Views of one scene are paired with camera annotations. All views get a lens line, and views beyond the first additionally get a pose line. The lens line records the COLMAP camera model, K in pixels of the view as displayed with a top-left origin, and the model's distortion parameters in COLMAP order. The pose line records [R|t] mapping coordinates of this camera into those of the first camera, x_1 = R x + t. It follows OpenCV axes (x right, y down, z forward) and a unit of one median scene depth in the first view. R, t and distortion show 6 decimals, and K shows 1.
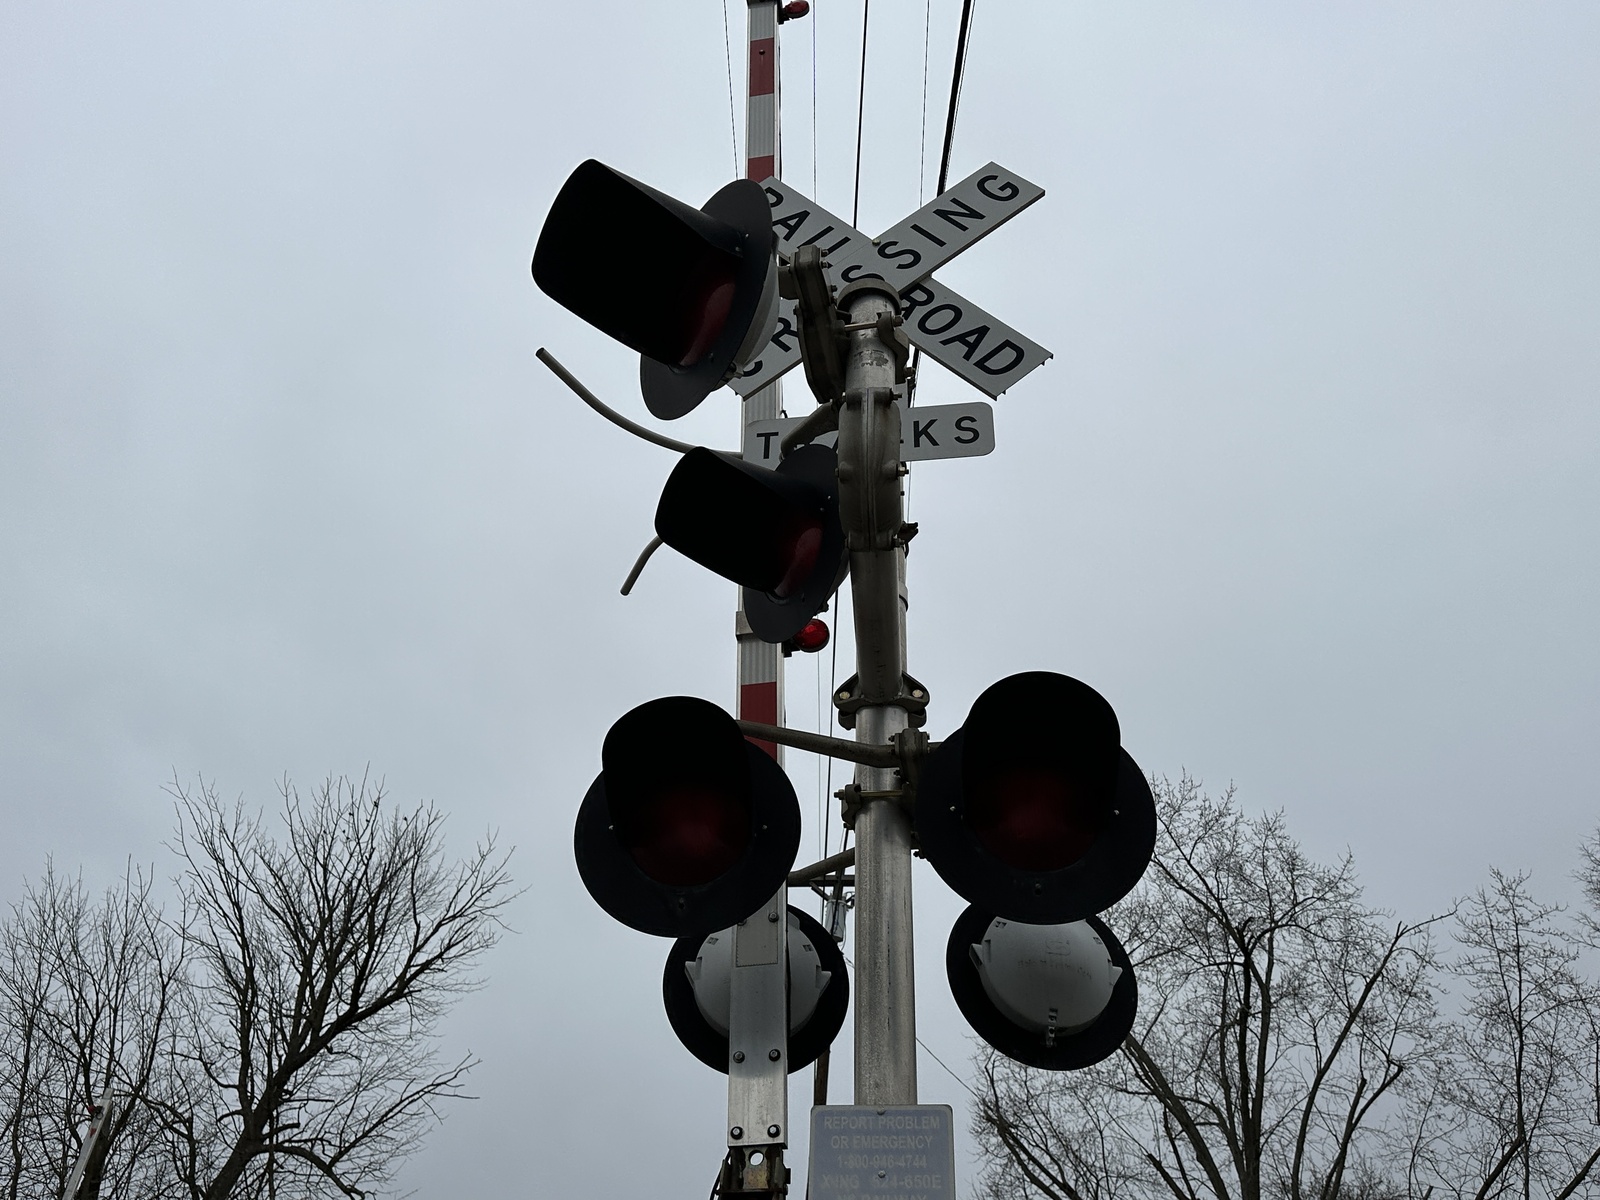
lens RADIAL K [[1378.7, 0, 800.0], [0, 1378.7, 600.0], [0, 0, 1]] dist [0.067063, -0.115405]
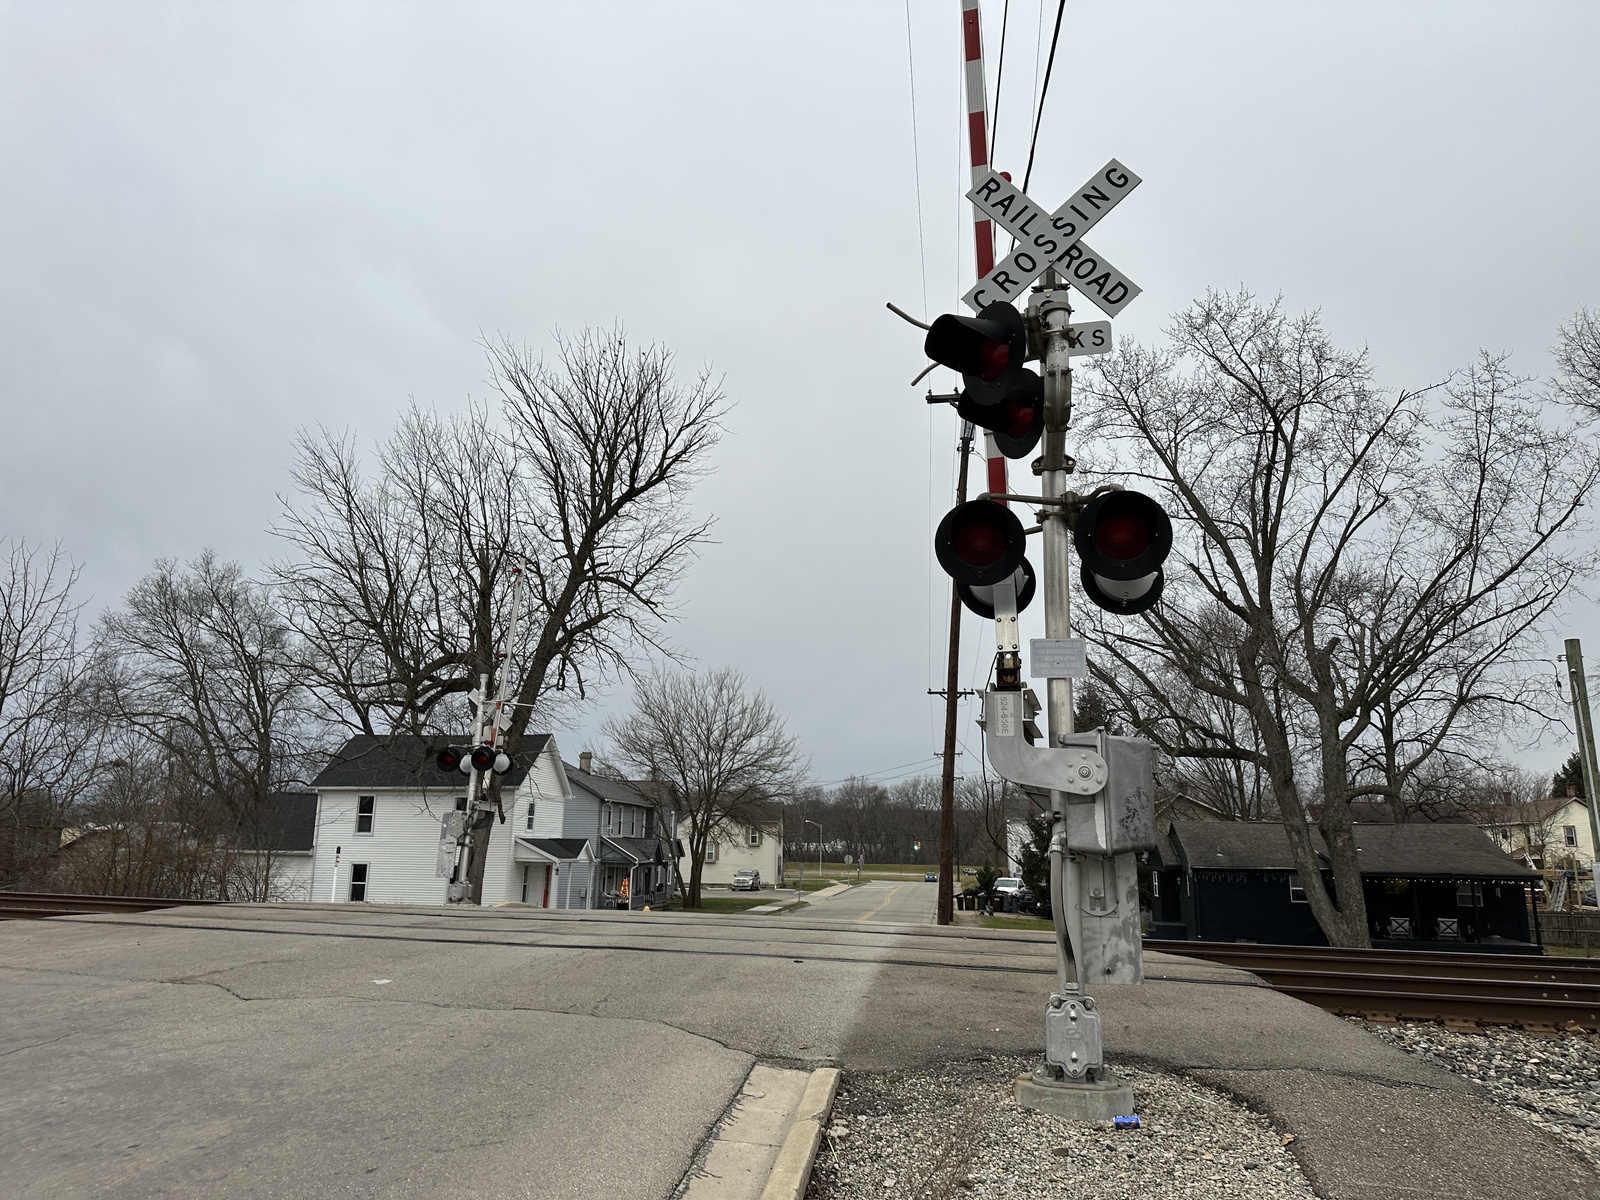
lens RADIAL K [[1090.0, 0, 800.0], [0, 1090.0, 600.0], [0, 0, 1]] dist [0.117584, -0.185629]
pose [[0.992713, -0.030604, -0.116553, -0.015400], [0.075307, 0.912639, 0.401770, -0.048983], [0.094075, -0.407620, 0.908293, -0.077664]]
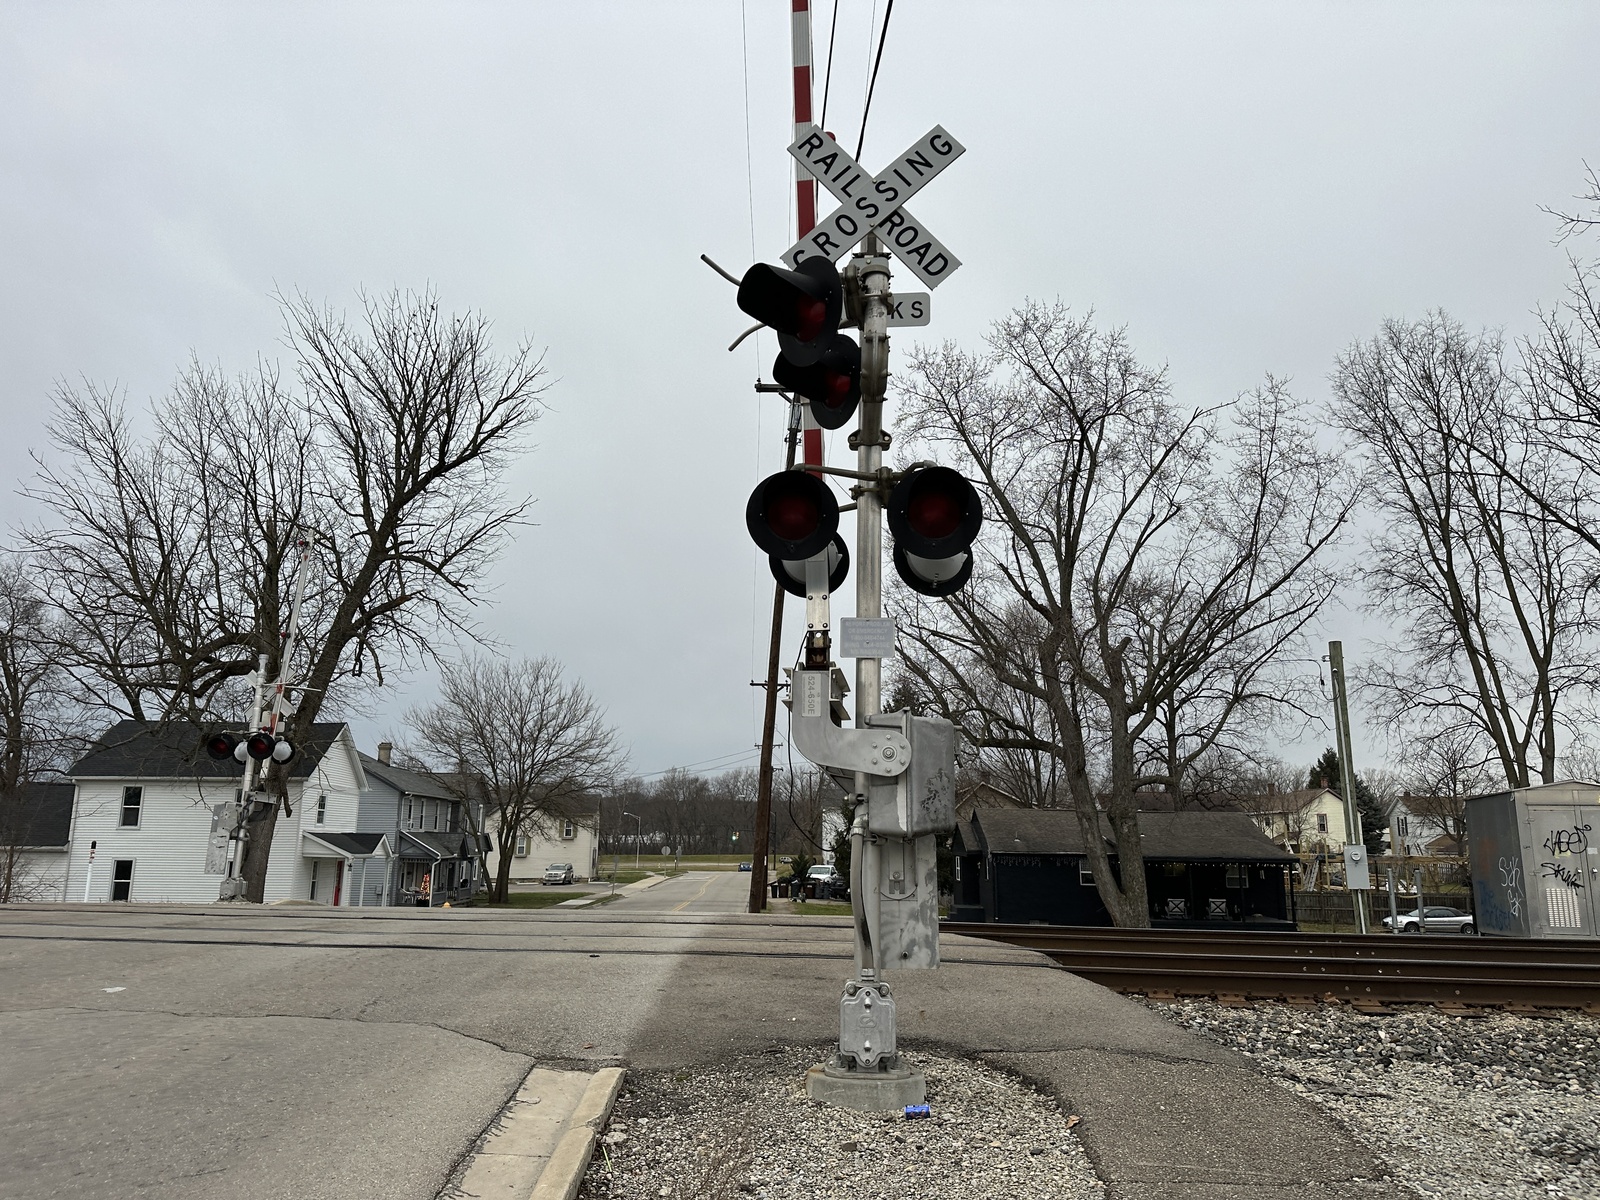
lens RADIAL K [[1088.4, 0, 808.3], [0, 1088.4, 618.1], [0, 0, 1]] dist [0.125687, -0.192982]
pose [[0.998775, -0.001493, 0.049463, -0.012782], [-0.019806, 0.903932, 0.427218, -0.042044], [-0.045349, -0.427674, 0.902795, -0.069742]]
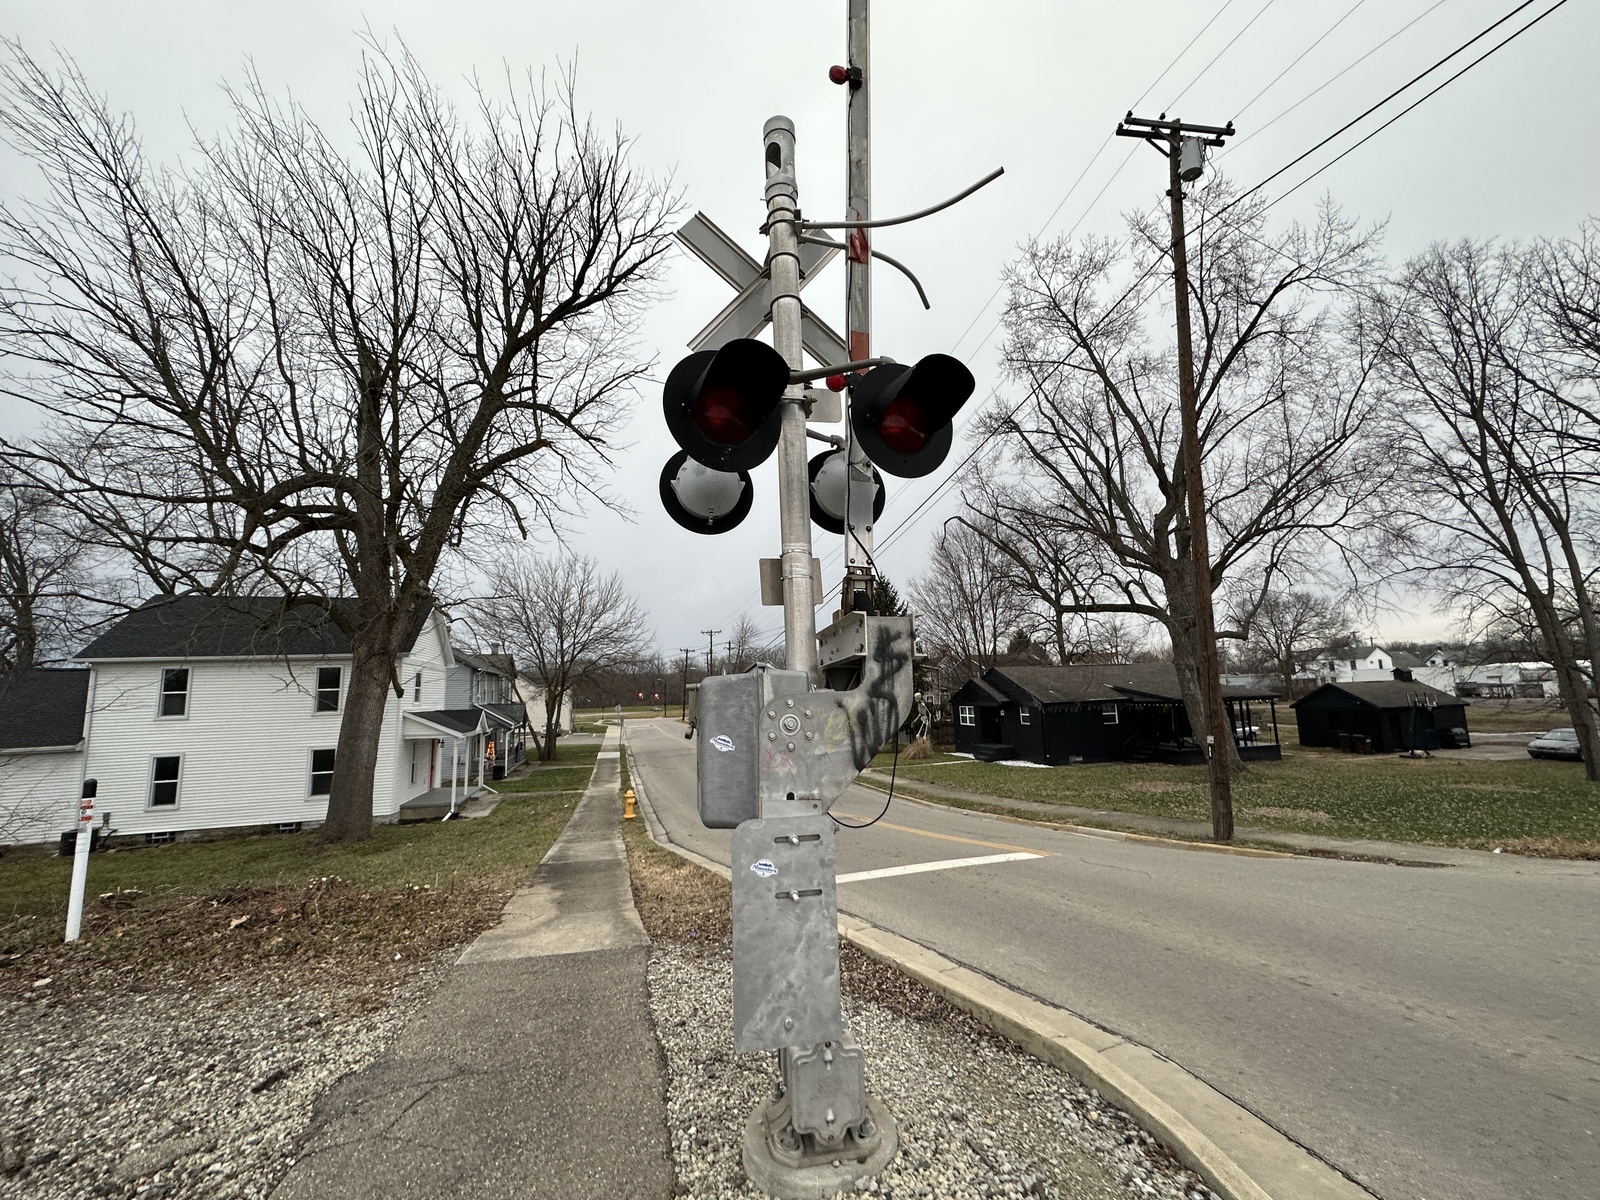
lens RADIAL K [[625.5, 0, 800.0], [0, 625.5, 600.0], [0, 0, 1]] dist [-0.000743, 0.000075]
pose [[0.957222, -0.010961, 0.289145, -0.299606], [-0.128643, 0.878972, 0.459195, 0.255796], [-0.259184, -0.476748, 0.839961, 0.367038]]
